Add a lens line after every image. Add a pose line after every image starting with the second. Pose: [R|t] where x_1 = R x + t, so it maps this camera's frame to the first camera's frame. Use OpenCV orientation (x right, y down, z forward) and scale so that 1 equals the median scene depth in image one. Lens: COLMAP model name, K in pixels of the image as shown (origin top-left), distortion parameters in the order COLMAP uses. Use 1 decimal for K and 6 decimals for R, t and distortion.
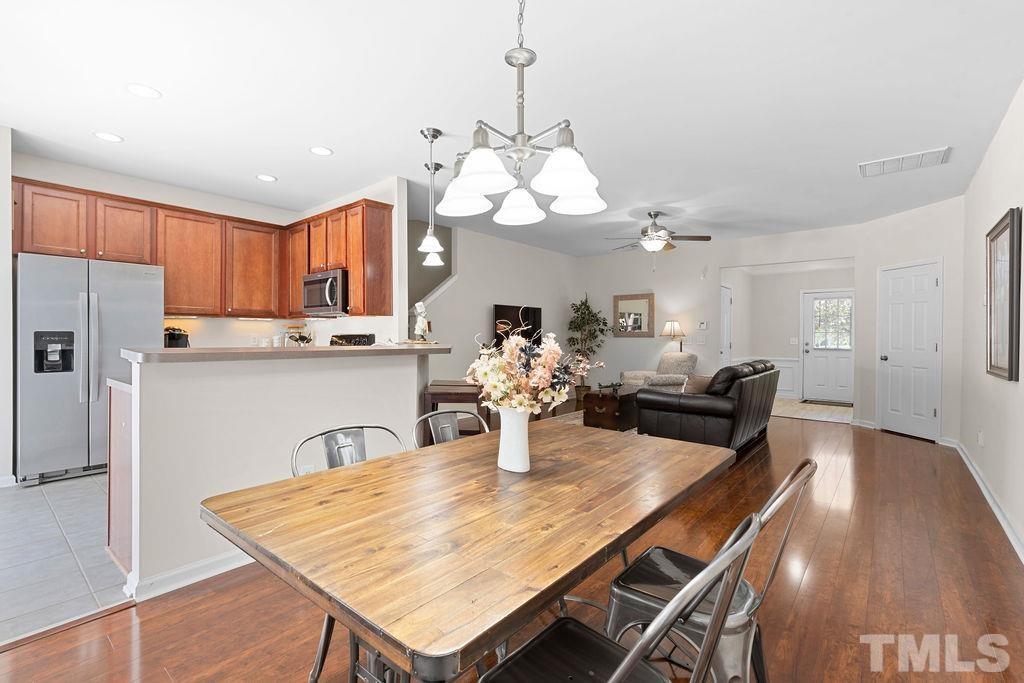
lens RADIAL K [[468.8, 0, 509.6], [0, 468.8, 336.6], [0, 0, 1]] dist [0.000471, 0.001185]
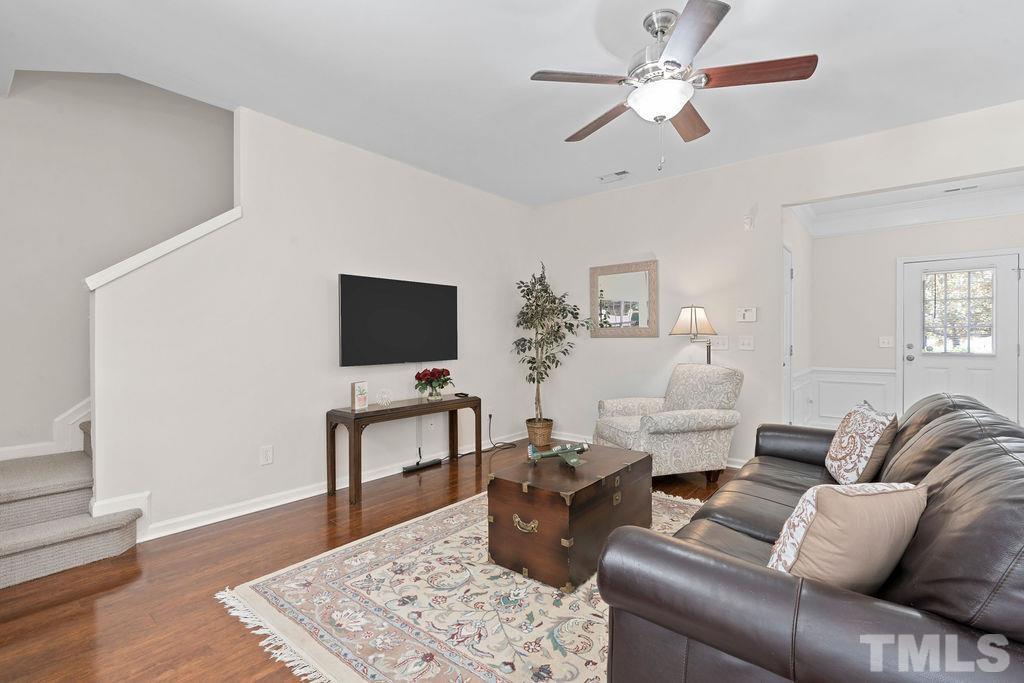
lens RADIAL K [[468.8, 0, 510.2], [0, 468.8, 340.0], [0, 0, 1]] dist [0.000471, 0.001185]
pose [[0.999970, -0.007718, -0.001126, 0.144408], [0.007722, 0.999960, 0.004467, 0.001153], [0.001092, -0.004475, 0.999989, 0.483061]]
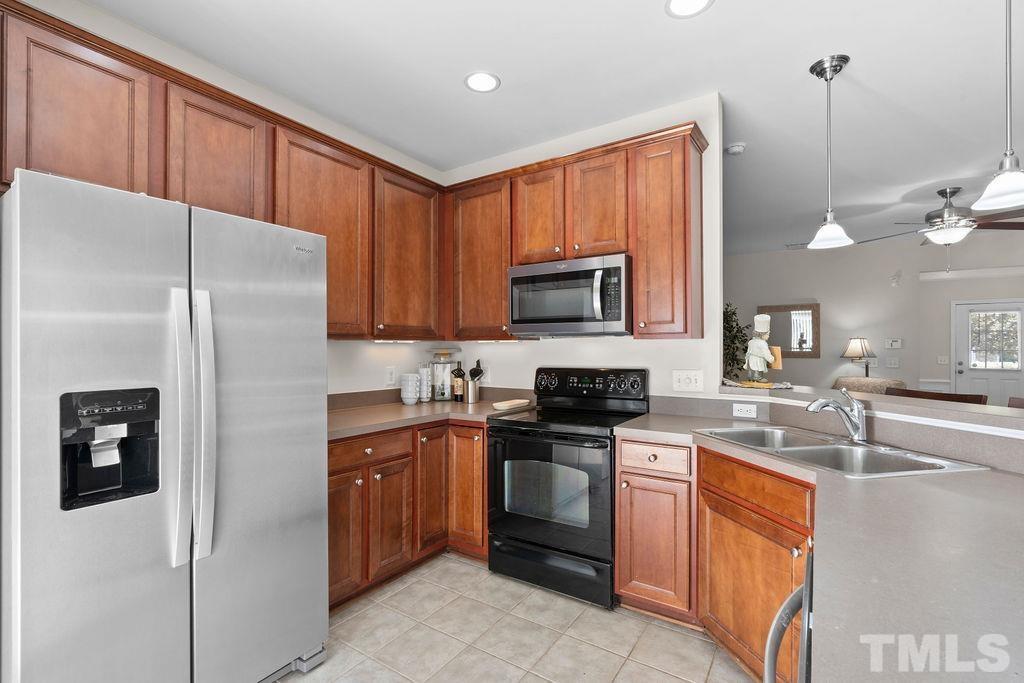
lens RADIAL K [[468.8, 0, 516.1], [0, 468.8, 345.1], [0, 0, 1]] dist [0.000471, 0.001185]
pose [[0.993621, -0.003496, 0.112715, -0.337965], [0.004091, 0.999979, -0.005053, -0.021410], [-0.112695, 0.005482, 0.993615, 0.289549]]
